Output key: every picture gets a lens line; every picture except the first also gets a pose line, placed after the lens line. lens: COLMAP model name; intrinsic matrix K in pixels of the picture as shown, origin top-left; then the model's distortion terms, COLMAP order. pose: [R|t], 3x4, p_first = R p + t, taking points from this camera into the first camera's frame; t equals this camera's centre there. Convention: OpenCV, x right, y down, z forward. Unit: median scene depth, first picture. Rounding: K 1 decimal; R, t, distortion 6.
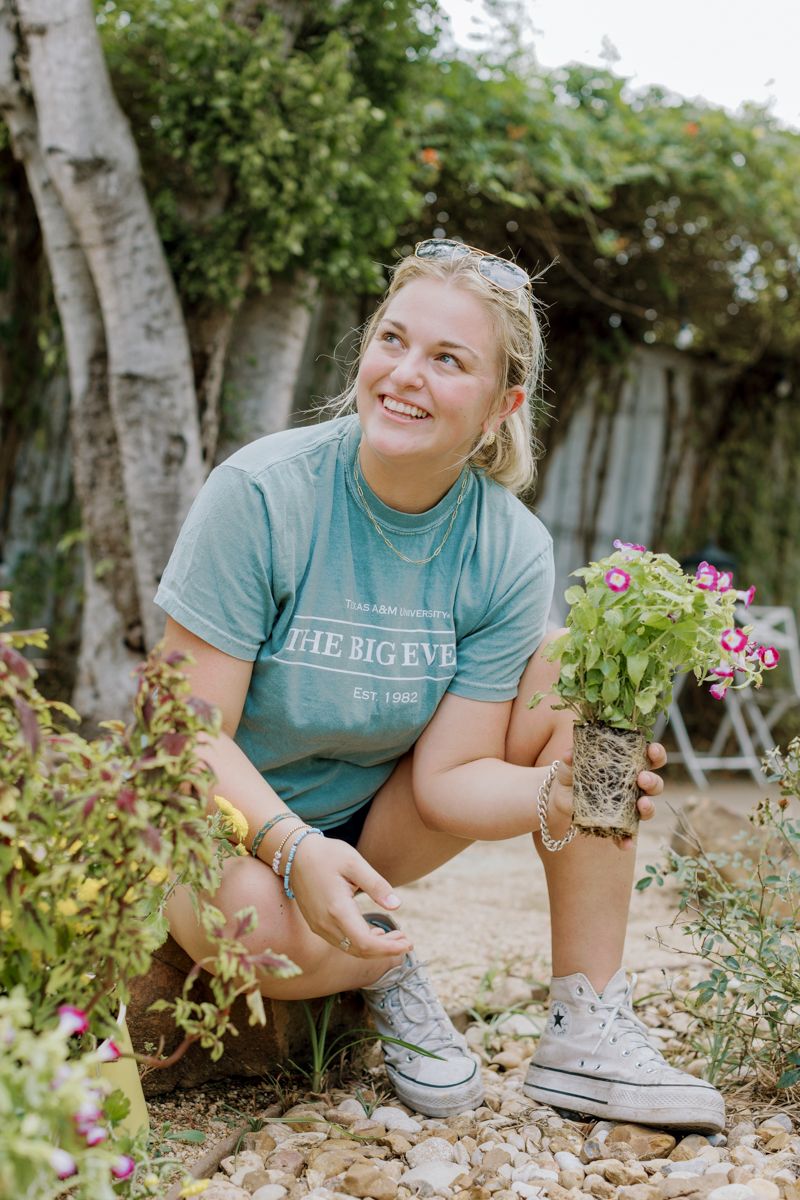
lens RADIAL K [[1768.7, 0, 395.2], [0, 1768.7, 602.1], [0, 0, 1]] dist [0.001512, 0.000000]
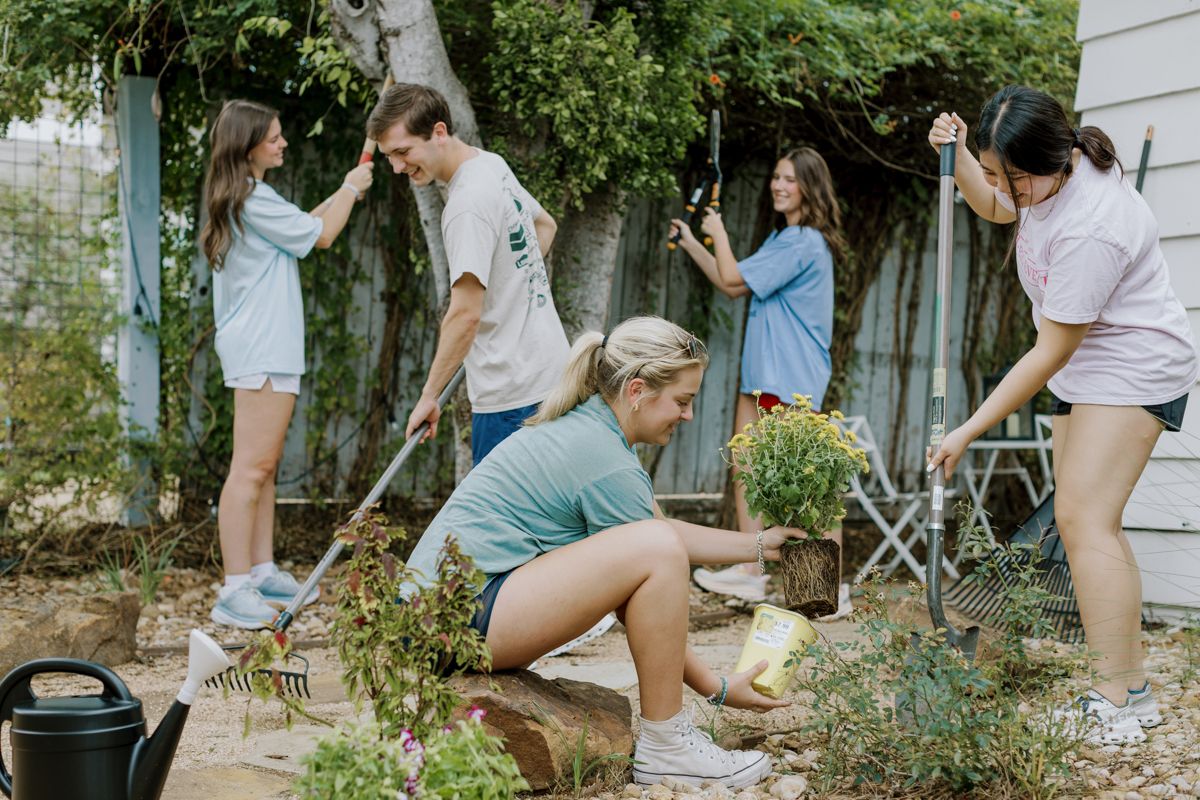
lens RADIAL K [[1768.7, 0, 551.3], [0, 1768.7, 383.4], [0, 0, 1]] dist [0.001512, 0.000000]
pose [[0.989014, -0.053824, -0.137673, 0.075623], [0.052439, 0.998531, -0.013670, -0.035397], [0.138207, 0.006301, 0.990383, -0.265971]]
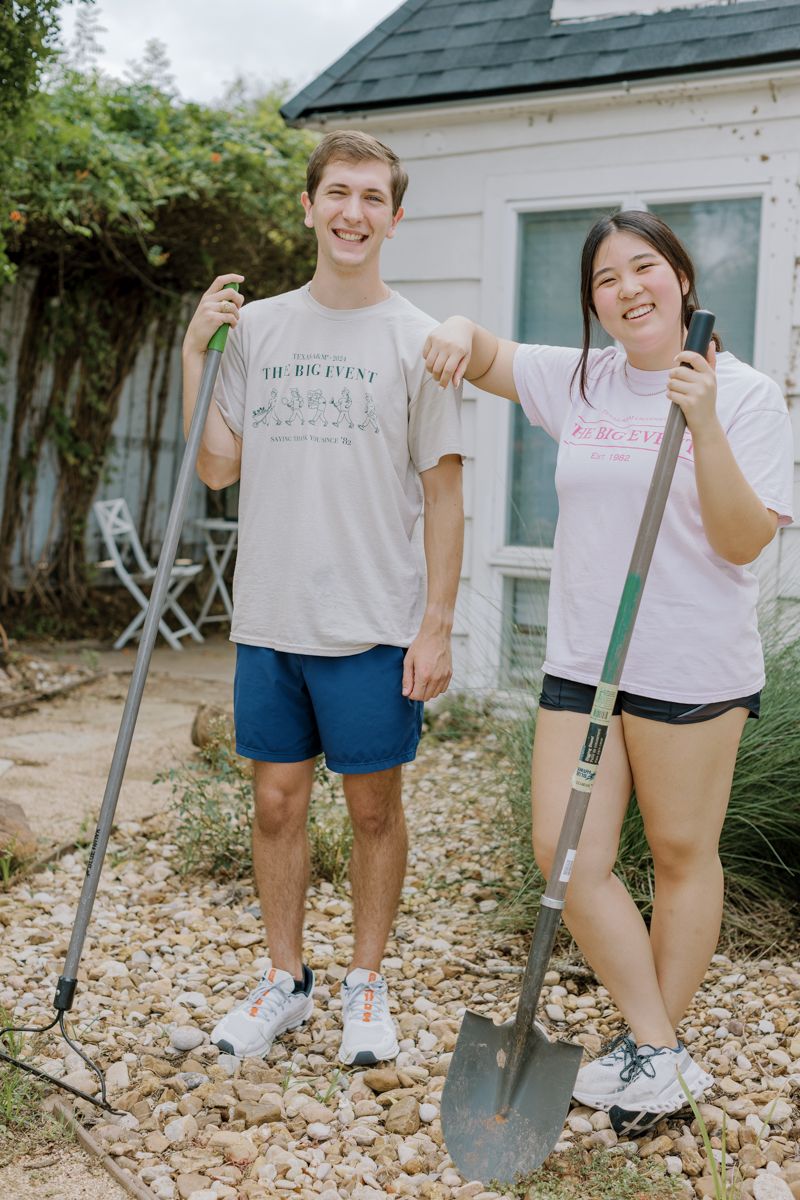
lens RADIAL K [[1768.7, 0, 396.4], [0, 1768.7, 602.9], [0, 0, 1]] dist [0.001512, 0.000000]
pose [[0.973120, -0.046514, 0.225552, -0.021198], [0.019273, 0.992404, 0.121506, -0.137049], [-0.229491, -0.113892, 0.966624, -0.490614]]
